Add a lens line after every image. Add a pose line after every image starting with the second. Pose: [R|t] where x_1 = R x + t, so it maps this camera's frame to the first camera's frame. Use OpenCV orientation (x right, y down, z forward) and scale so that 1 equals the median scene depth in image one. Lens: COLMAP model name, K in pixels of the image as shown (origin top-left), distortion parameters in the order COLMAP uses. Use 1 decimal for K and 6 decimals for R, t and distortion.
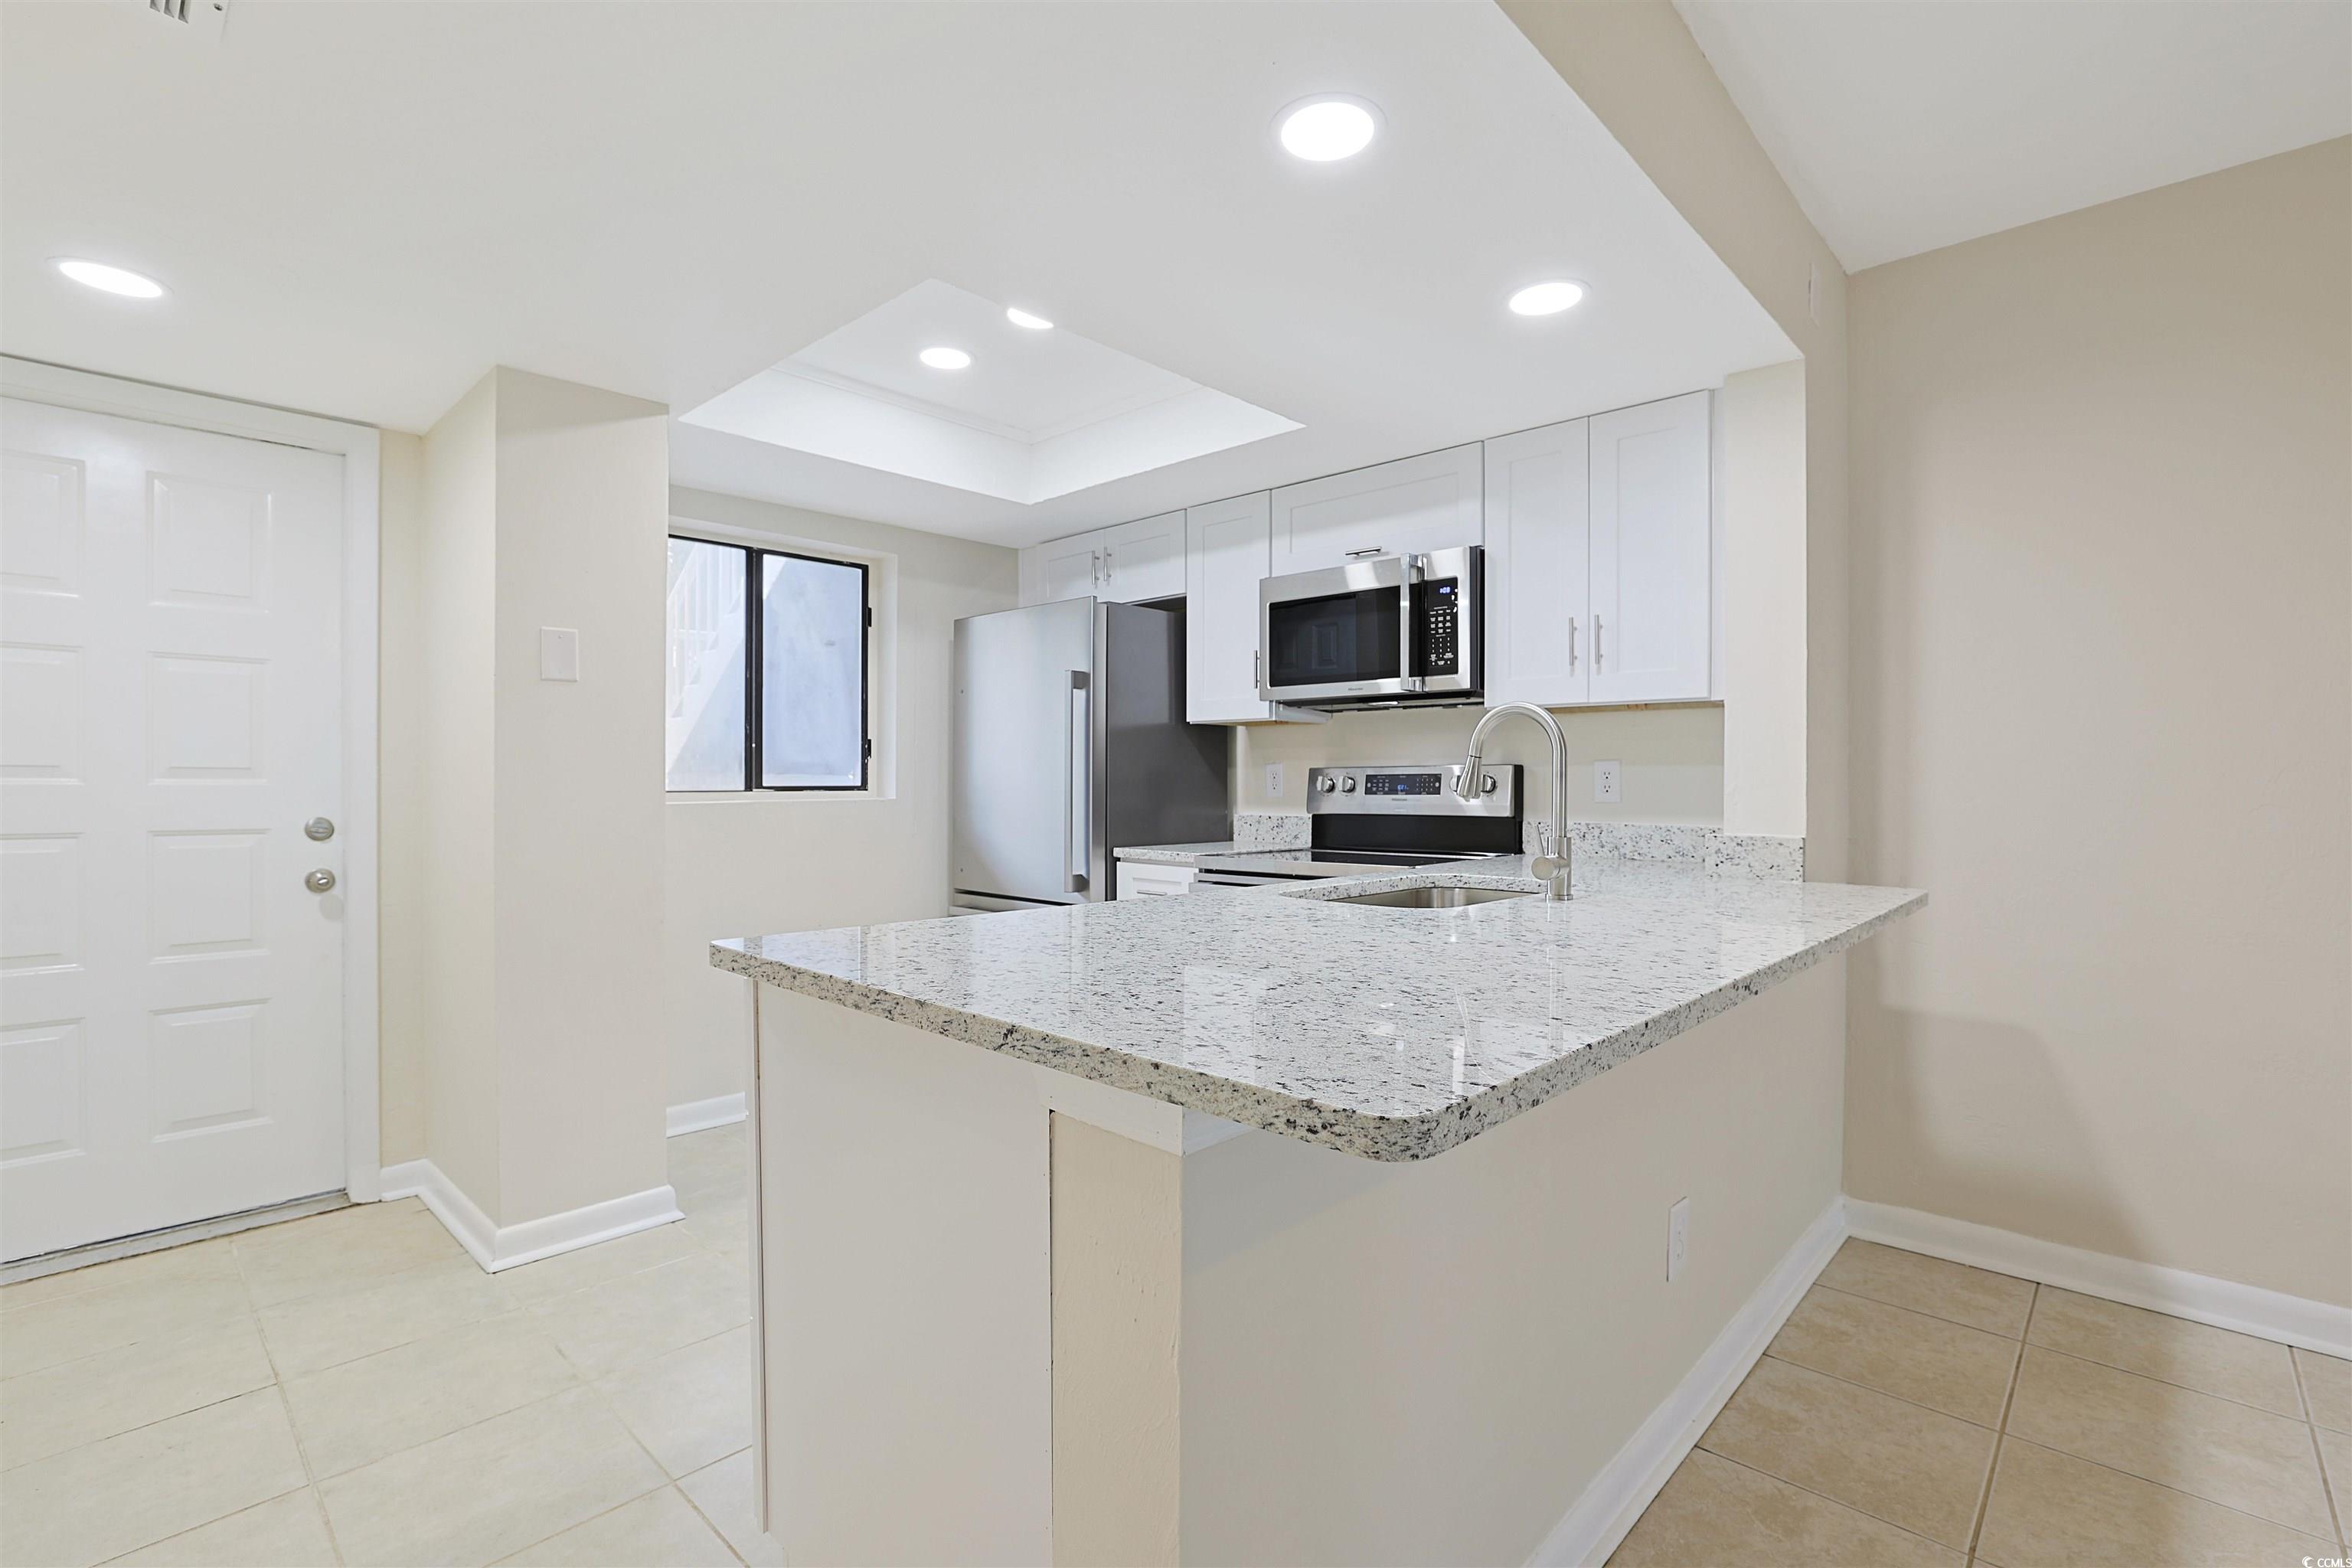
lens RADIAL K [[1070.2, 0, 1177.3], [0, 1070.2, 788.2], [0, 0, 1]] dist [-0.039919, 0.008183]
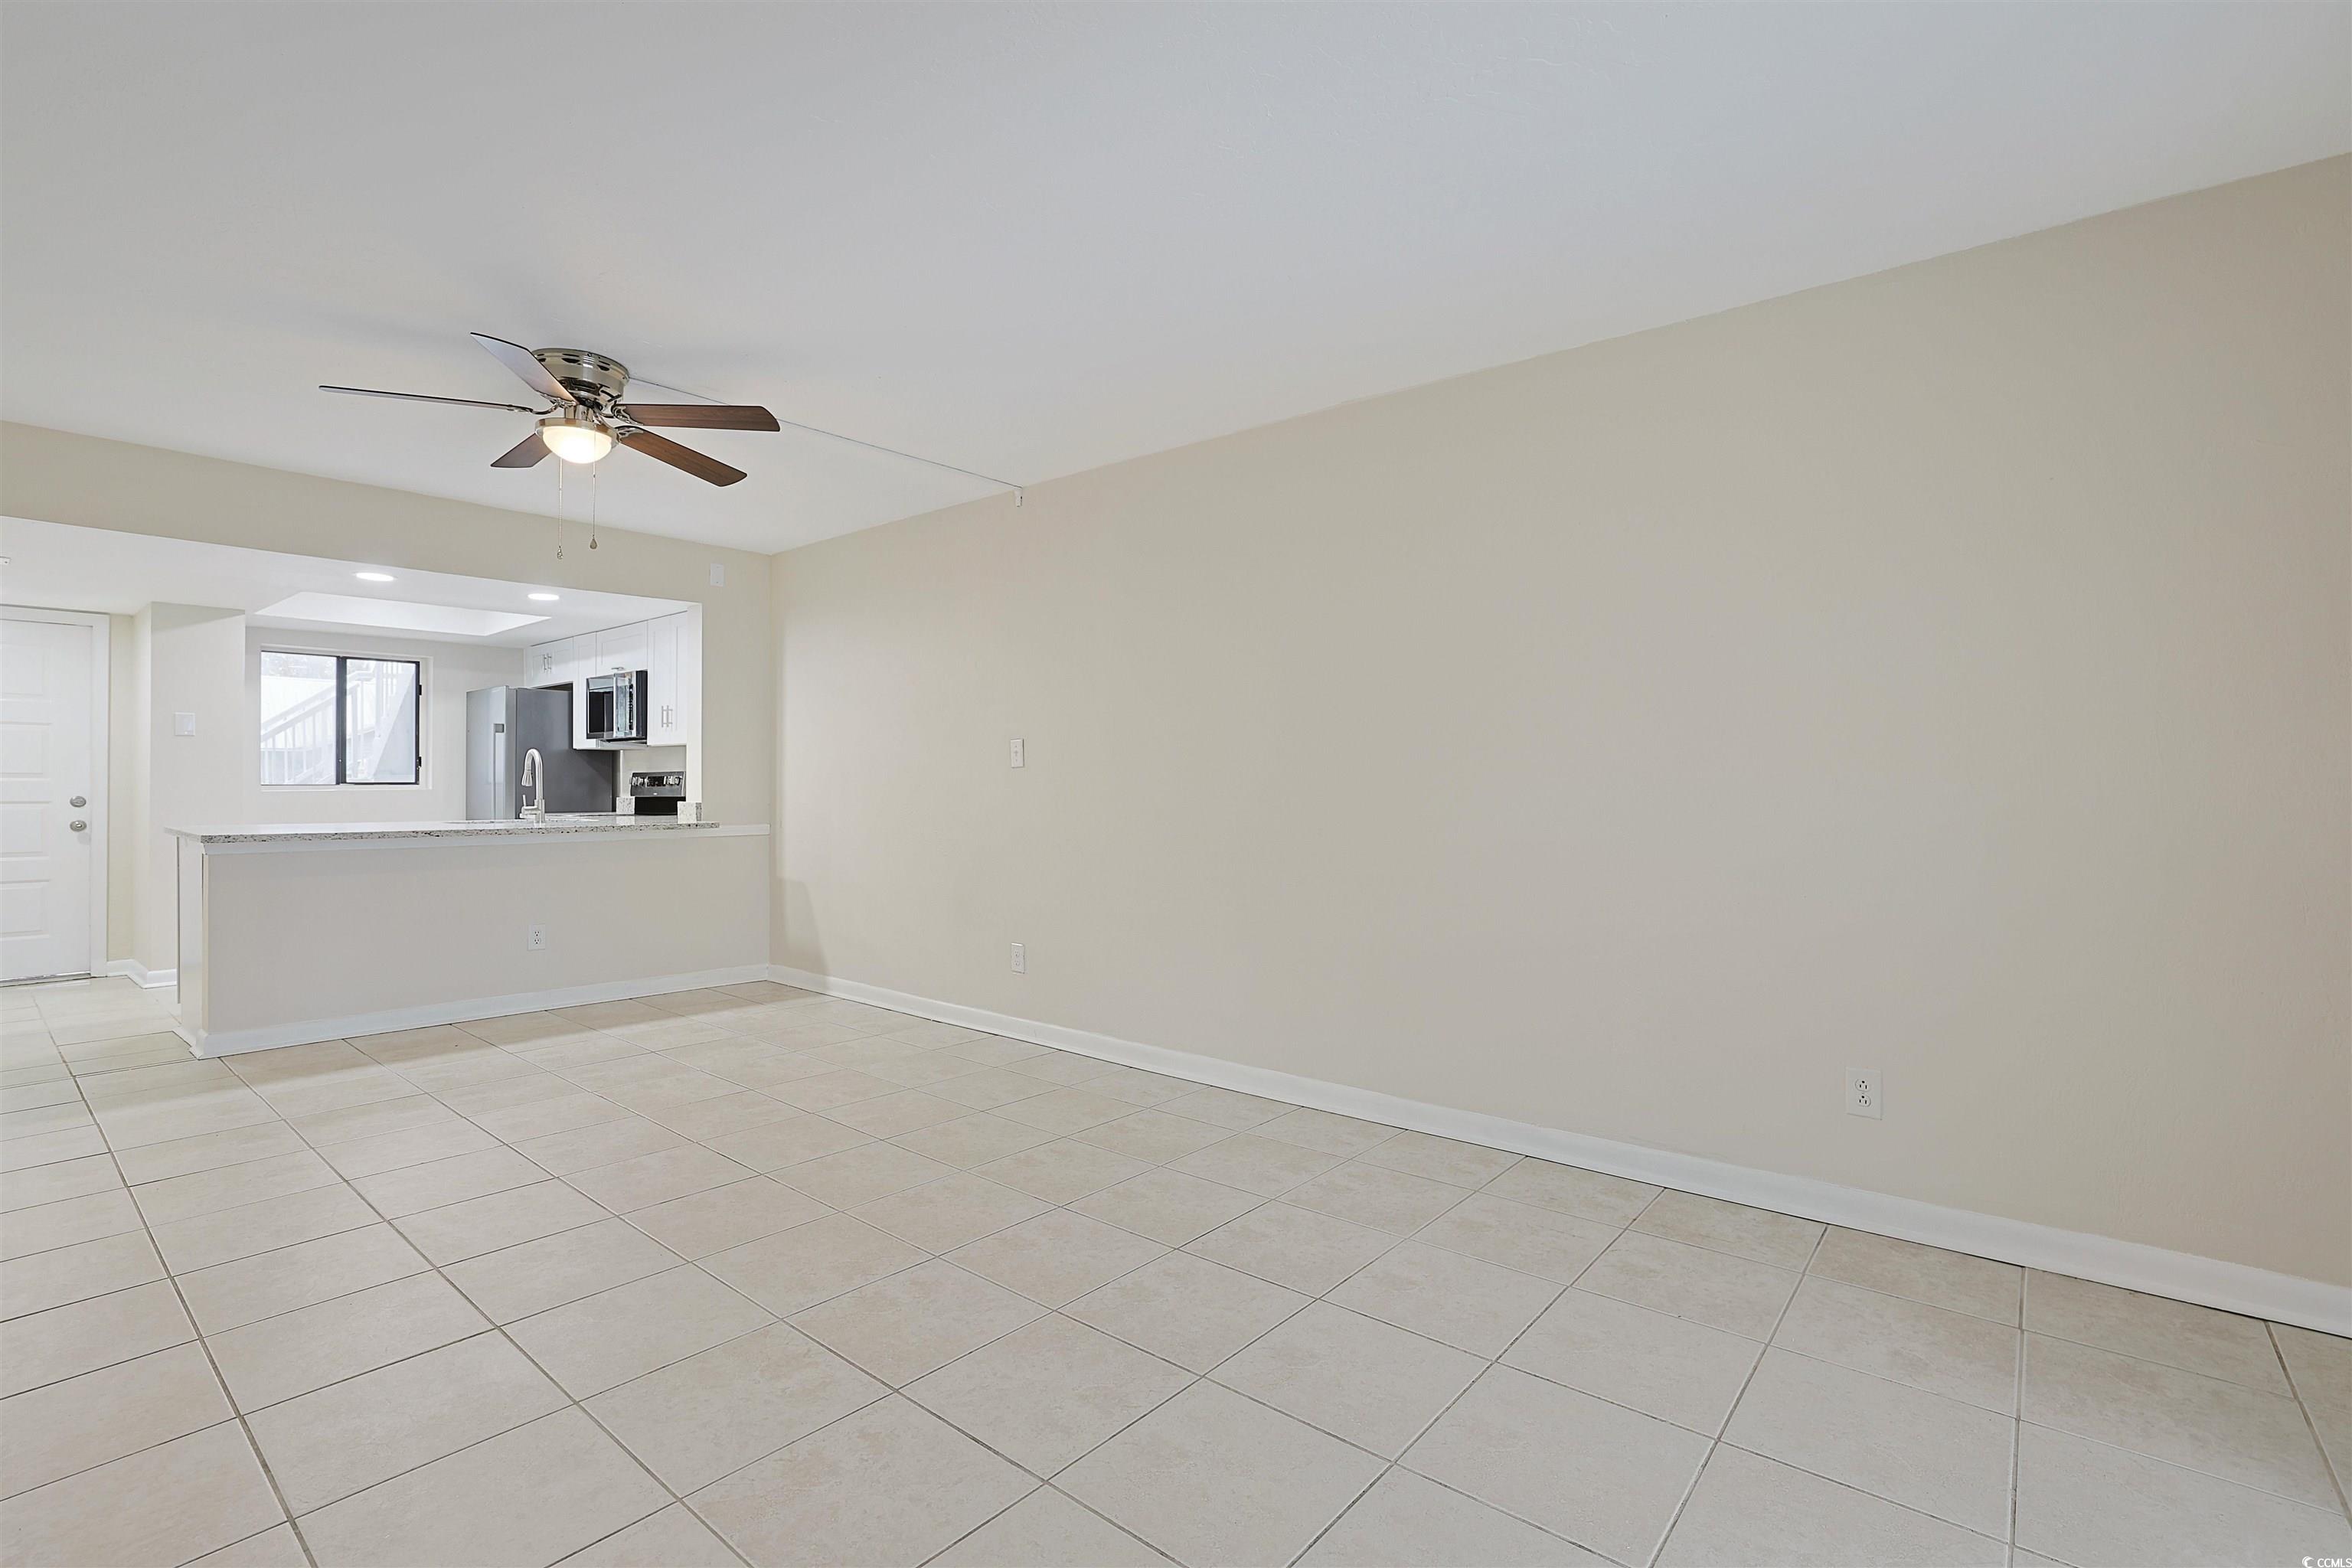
lens RADIAL K [[1070.2, 0, 1233.7], [0, 1070.2, 780.5], [0, 0, 1]] dist [-0.039919, 0.008183]
pose [[0.997140, 0.000395, 0.075580, 1.124959], [-0.000032, 0.999988, -0.004806, 0.004715], [-0.075581, 0.004790, 0.997128, -1.046373]]
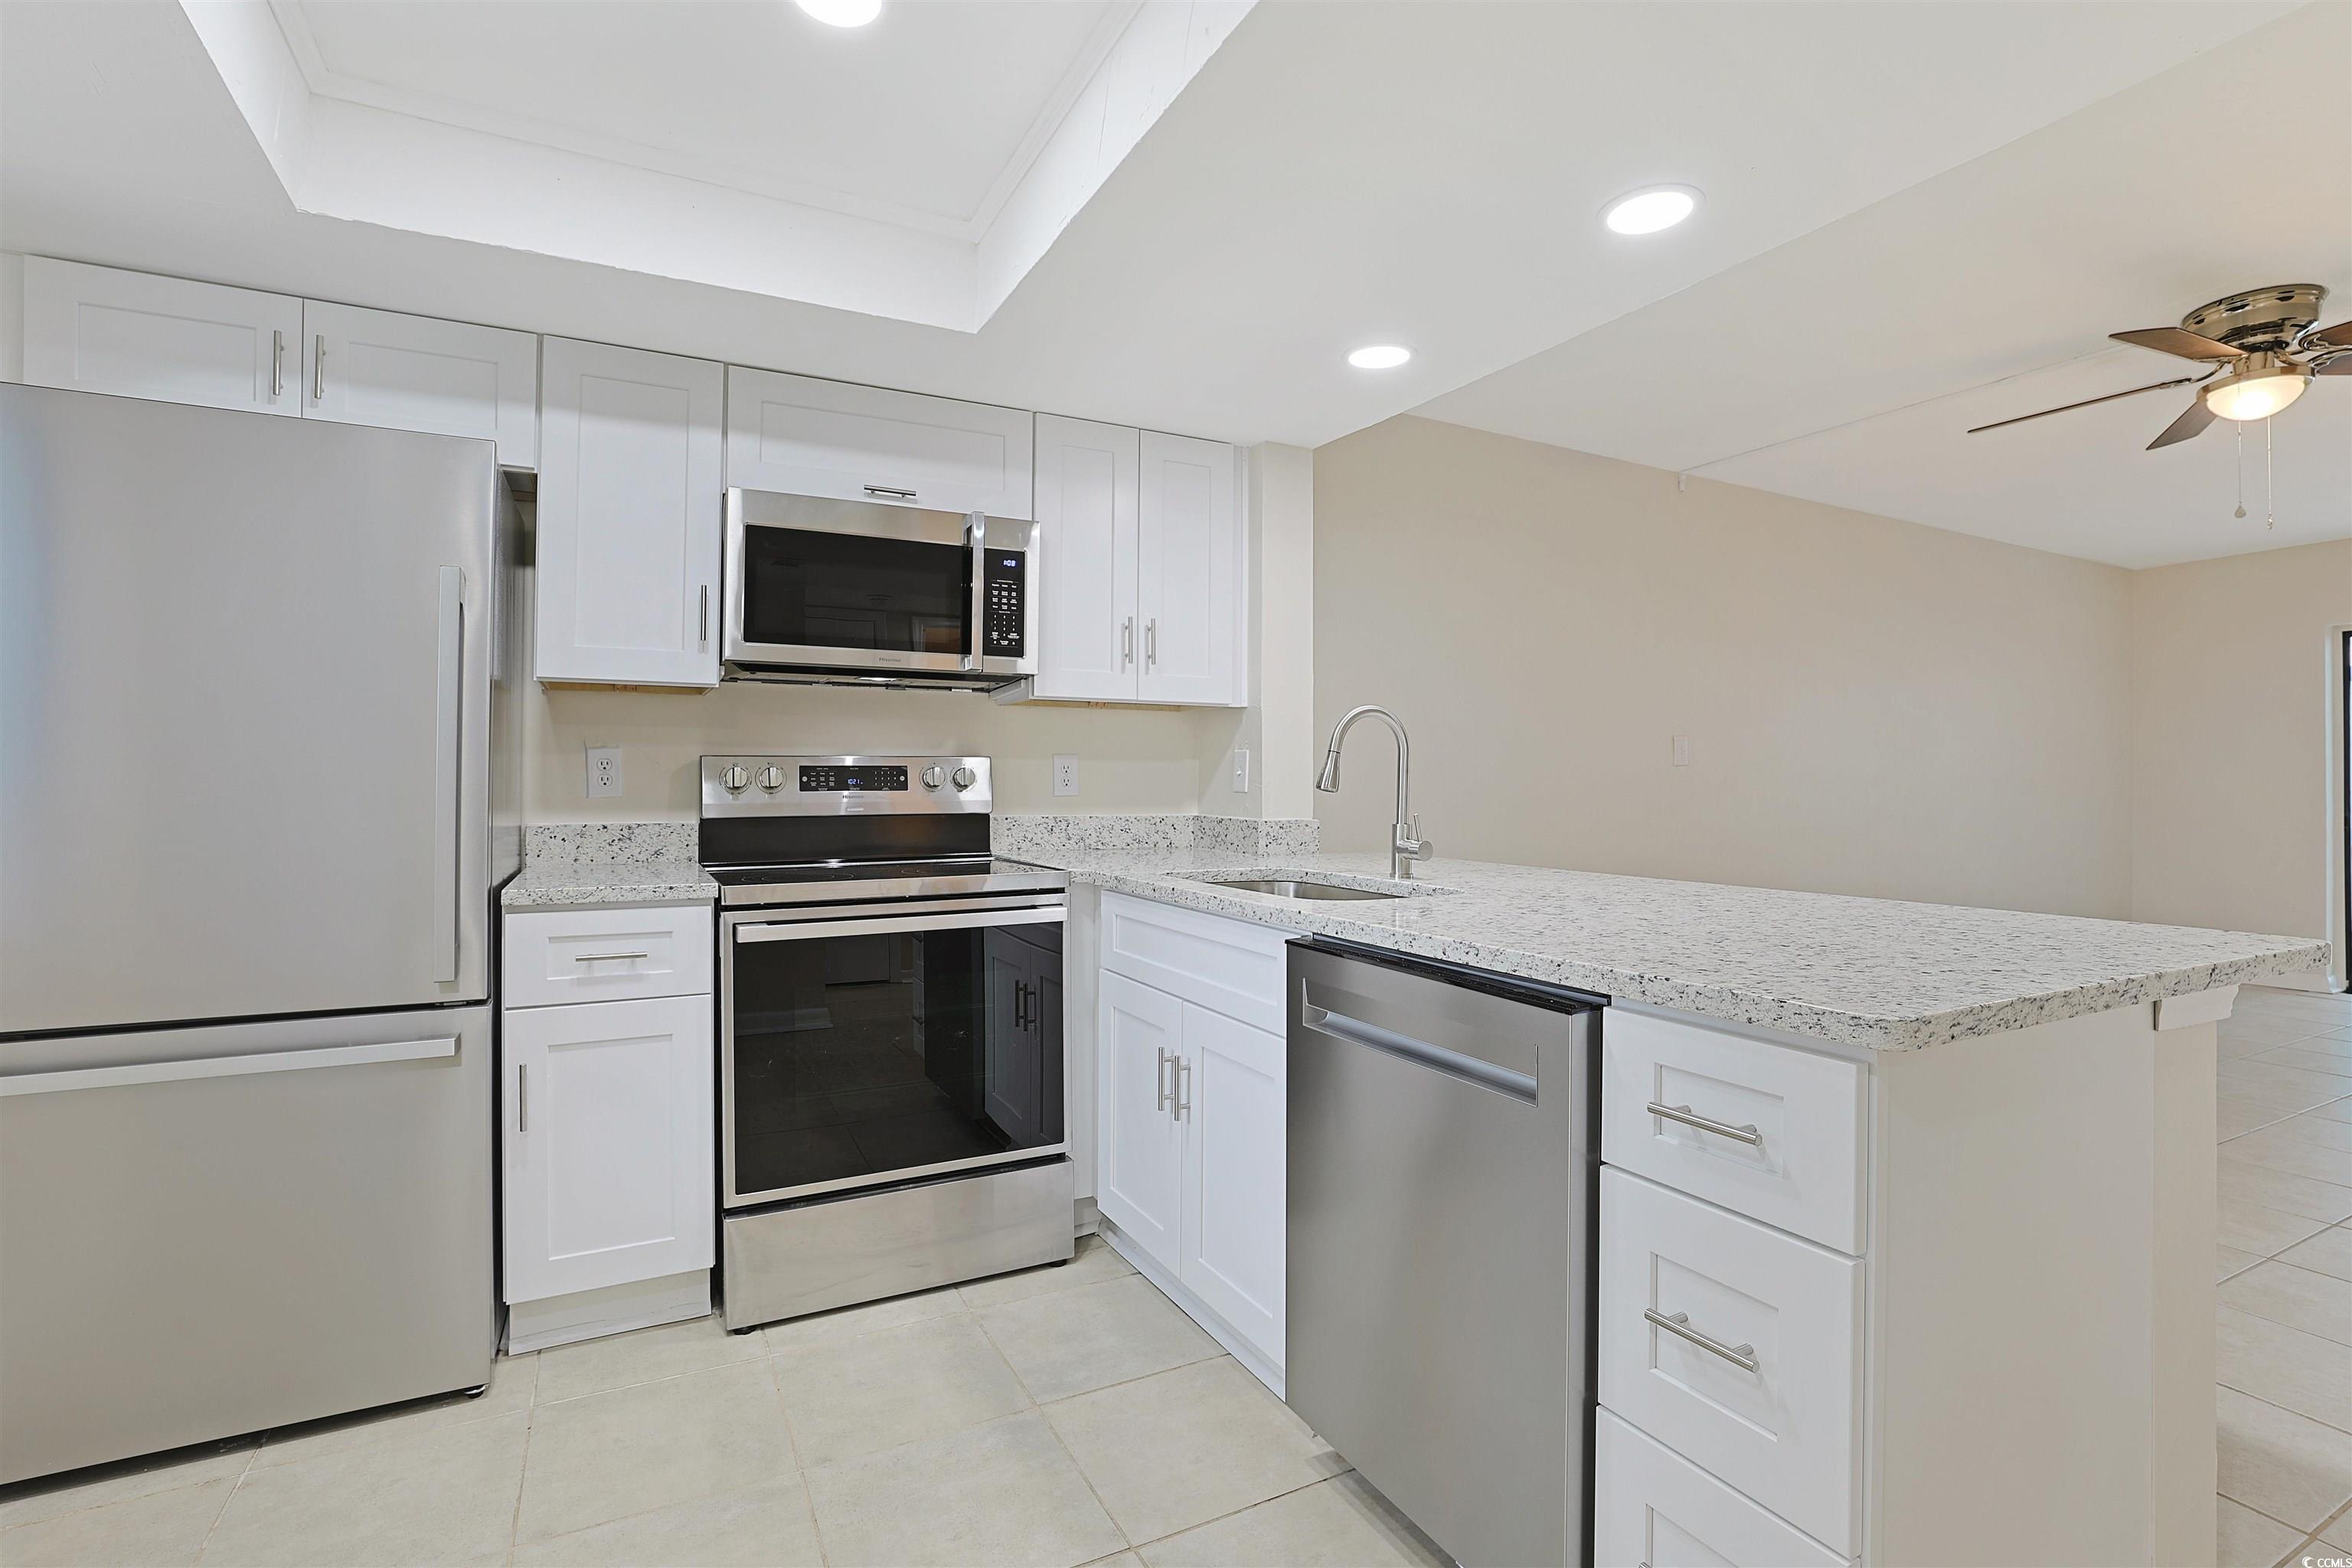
lens RADIAL K [[1070.2, 0, 1169.4], [0, 1070.2, 756.6], [0, 0, 1]] dist [-0.039919, 0.008183]
pose [[0.341986, 0.017095, 0.939549, -0.468640], [0.002607, 0.999813, -0.019141, -0.003783], [-0.939701, 0.008995, 0.341878, 0.483641]]
